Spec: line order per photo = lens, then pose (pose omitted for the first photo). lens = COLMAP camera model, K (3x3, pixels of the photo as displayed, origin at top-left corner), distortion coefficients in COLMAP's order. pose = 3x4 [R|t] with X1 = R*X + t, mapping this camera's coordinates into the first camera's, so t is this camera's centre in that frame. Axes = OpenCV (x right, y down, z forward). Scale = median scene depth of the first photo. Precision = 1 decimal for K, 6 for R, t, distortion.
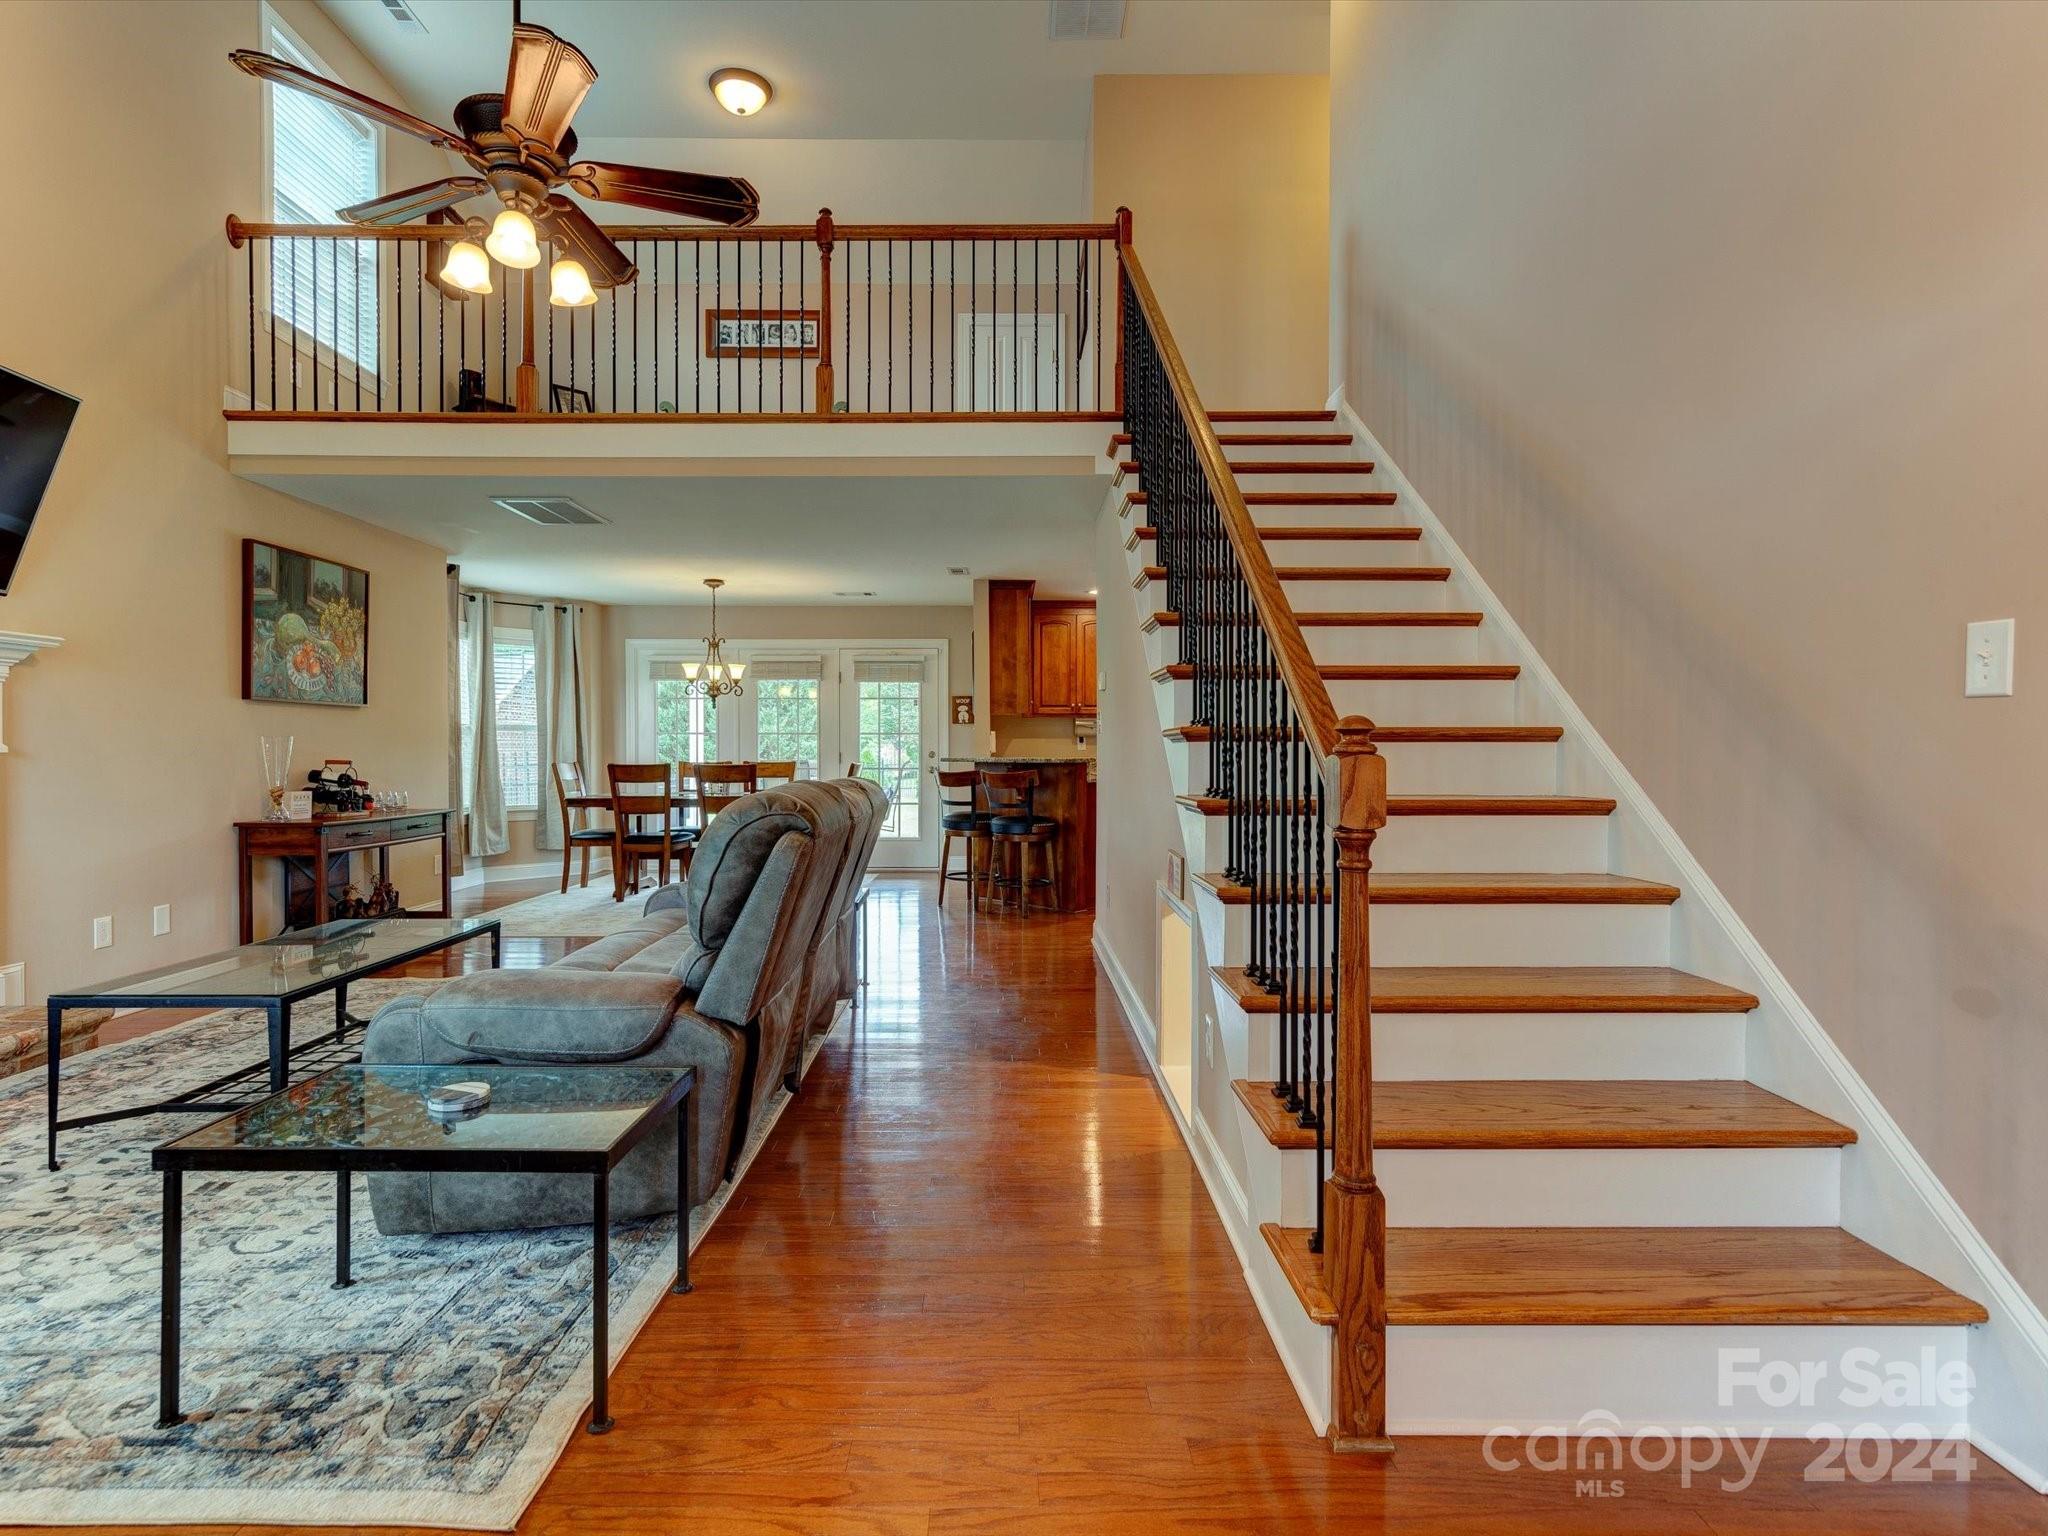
lens RADIAL K [[1028.2, 0, 1011.3], [0, 1028.2, 756.0], [0, 0, 1]] dist [-0.000987, 0.004108]
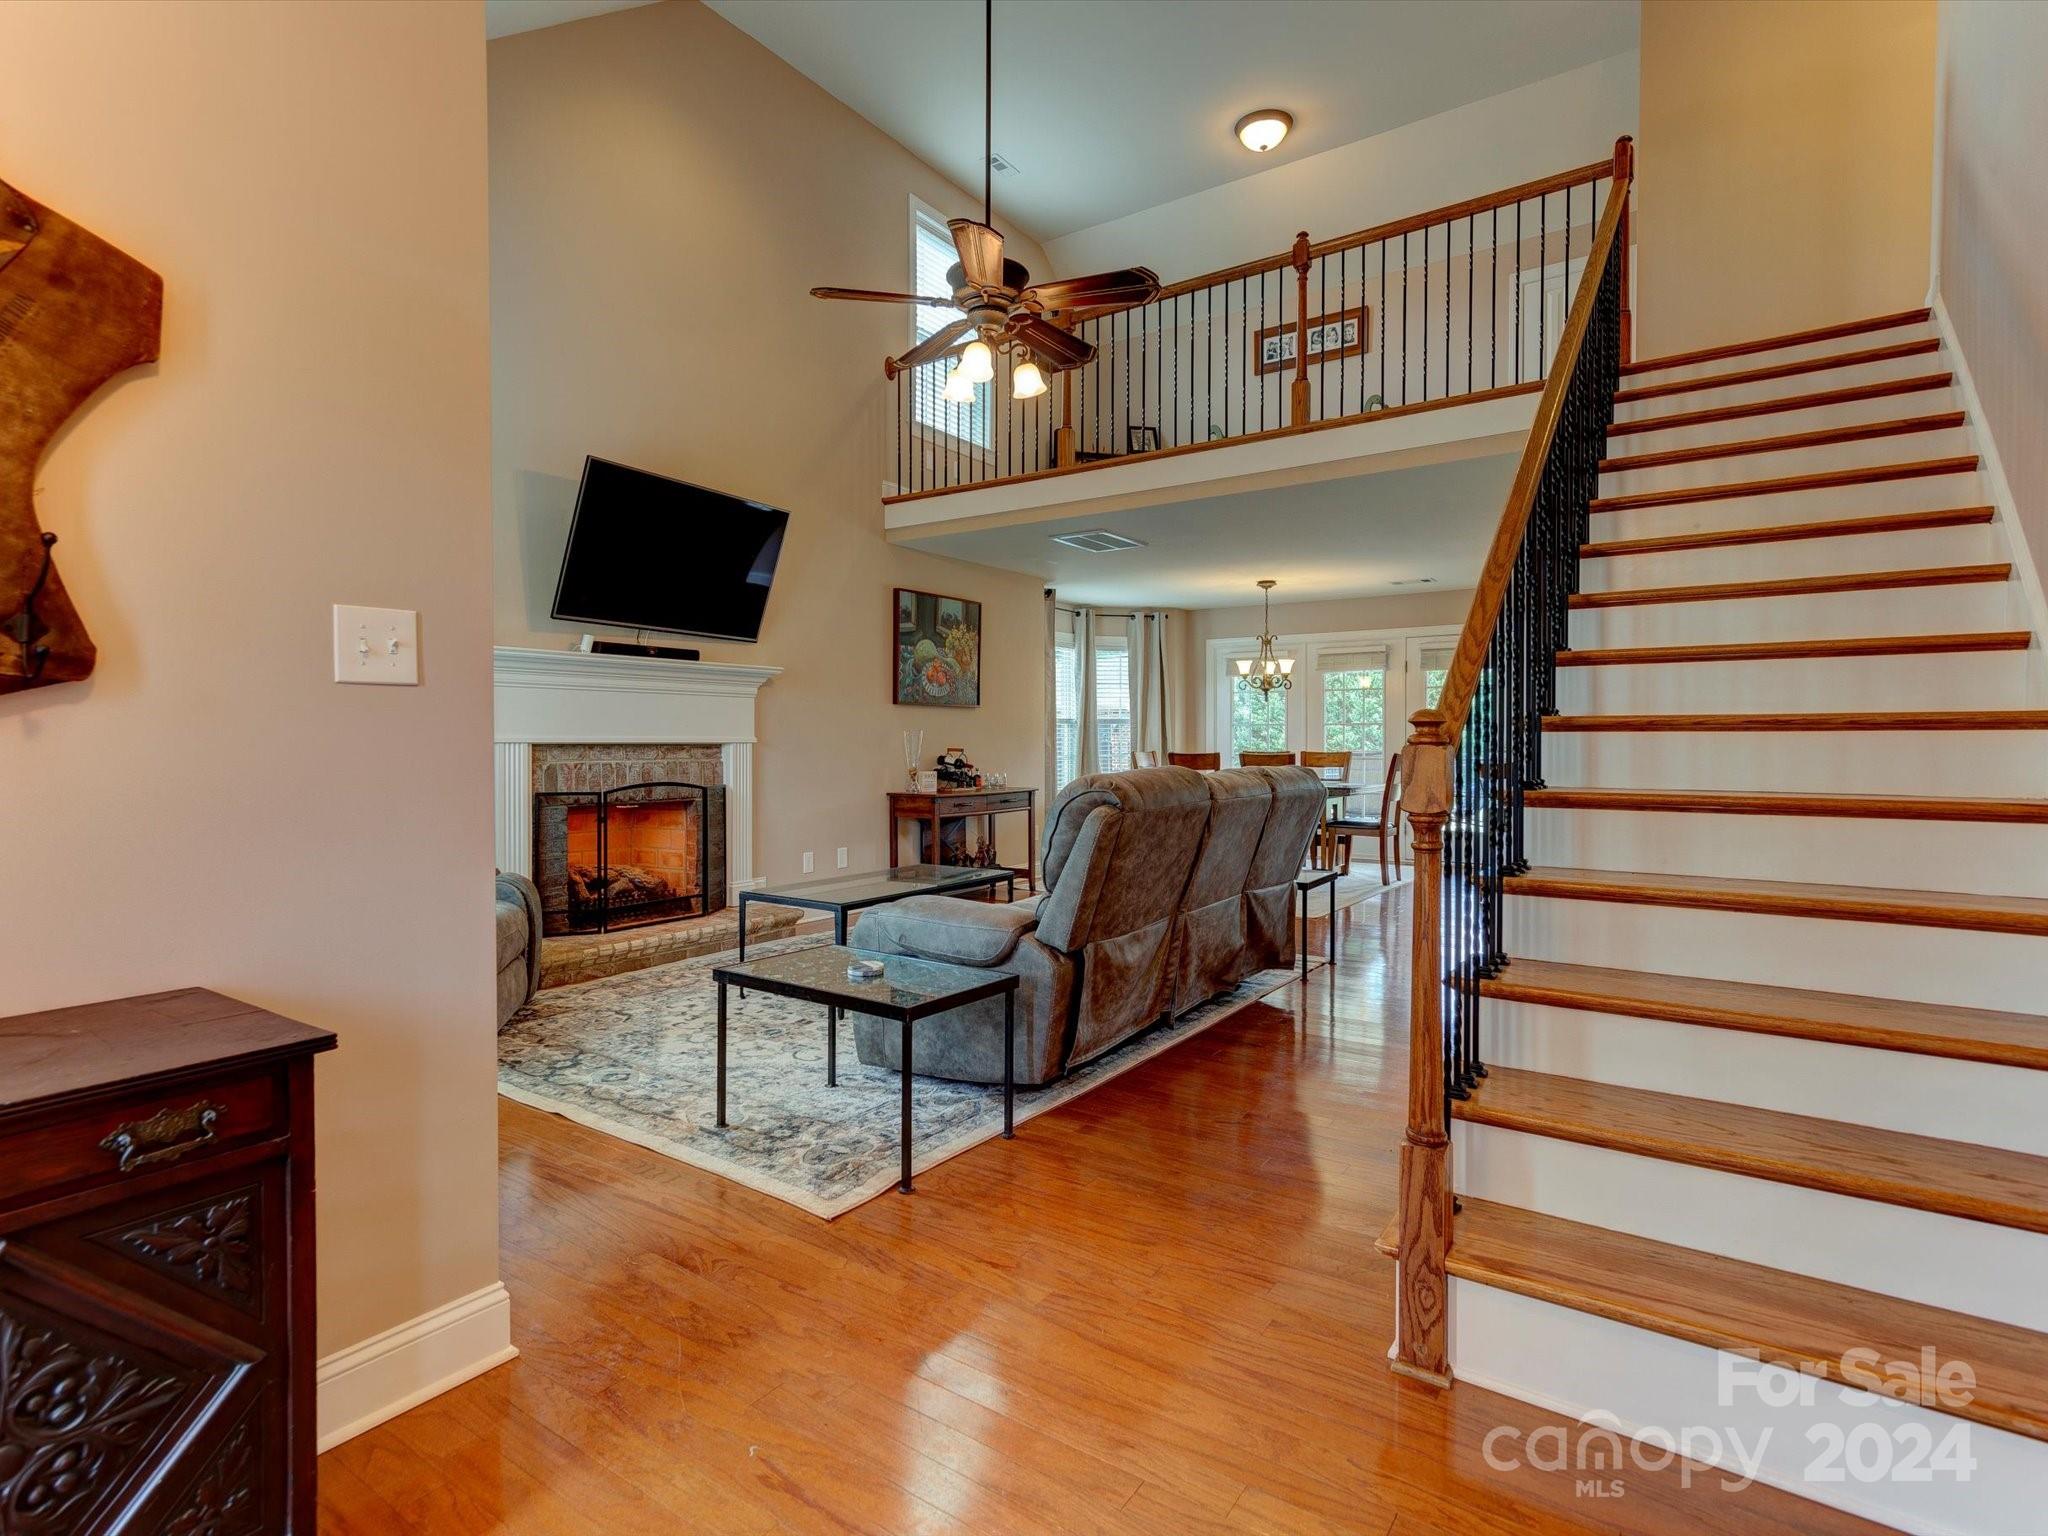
lens RADIAL K [[1042.2, 0, 1024.7], [0, 1042.2, 749.0], [0, 0, 1]] dist [-0.001381, 0.000267]
pose [[0.818632, 0.004277, -0.574303, 0.181763], [-0.002689, 0.999990, 0.003614, -0.000051], [0.574313, -0.001414, 0.818635, -0.043697]]
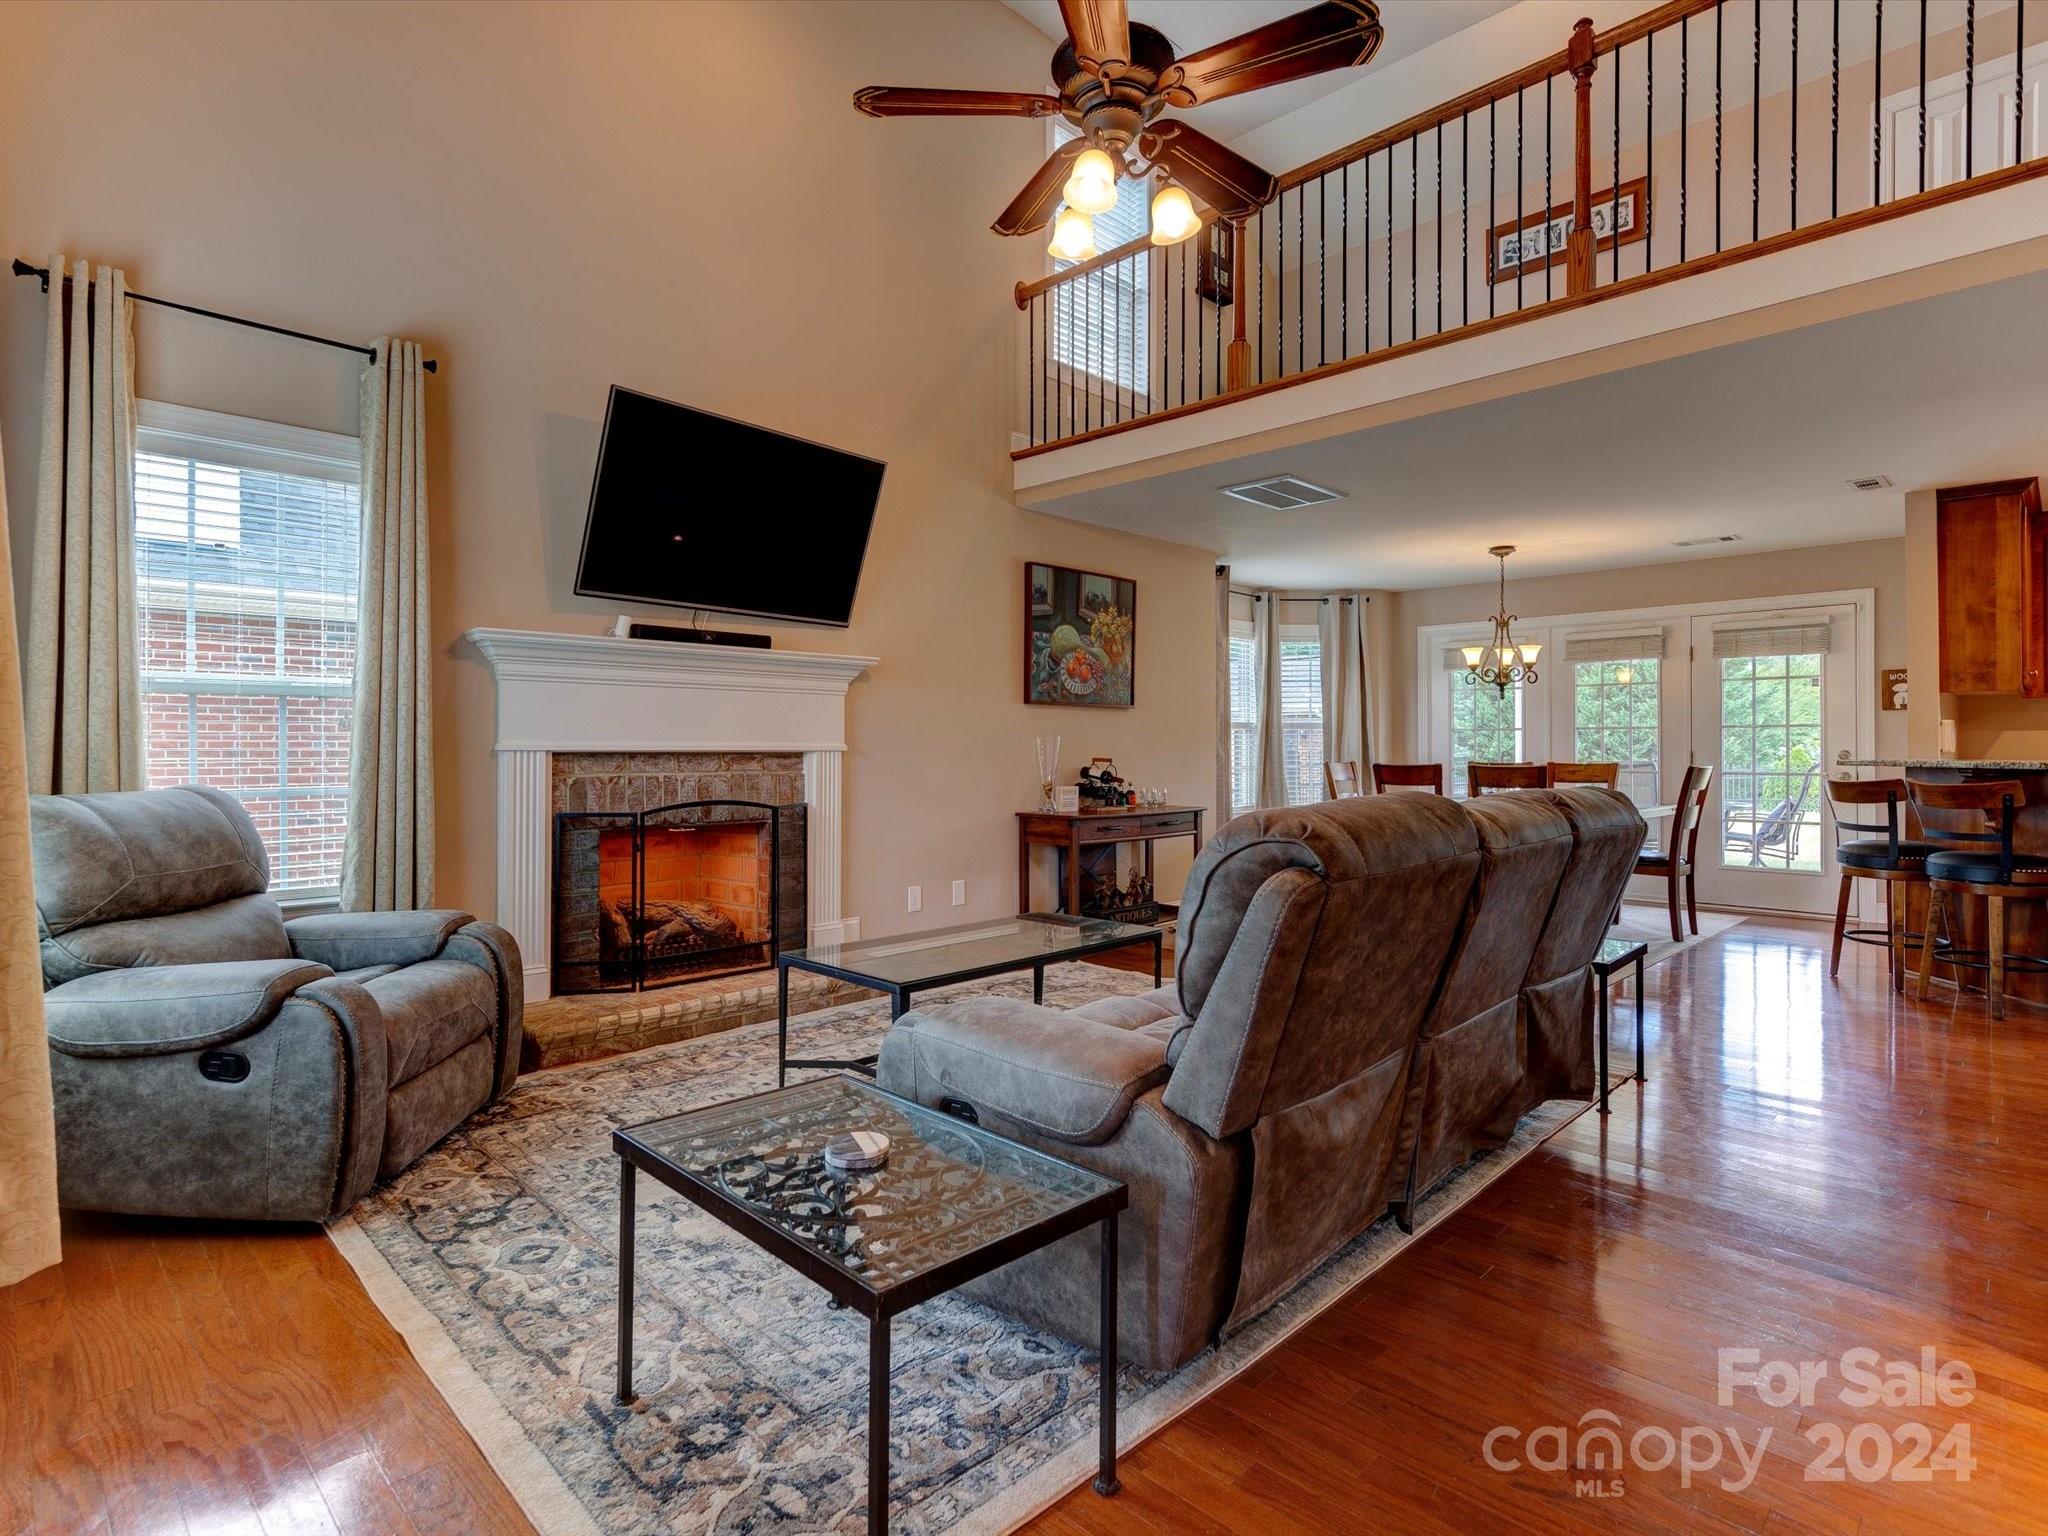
lens RADIAL K [[1052.5, 0, 1014.5], [0, 1052.5, 741.9], [0, 0, 1]] dist [0.001300, 0.001671]
pose [[0.702209, -0.004656, -0.711956, 0.062802], [-0.004075, 0.999936, -0.010559, -0.000741], [0.711960, 0.010316, 0.702145, 0.156981]]
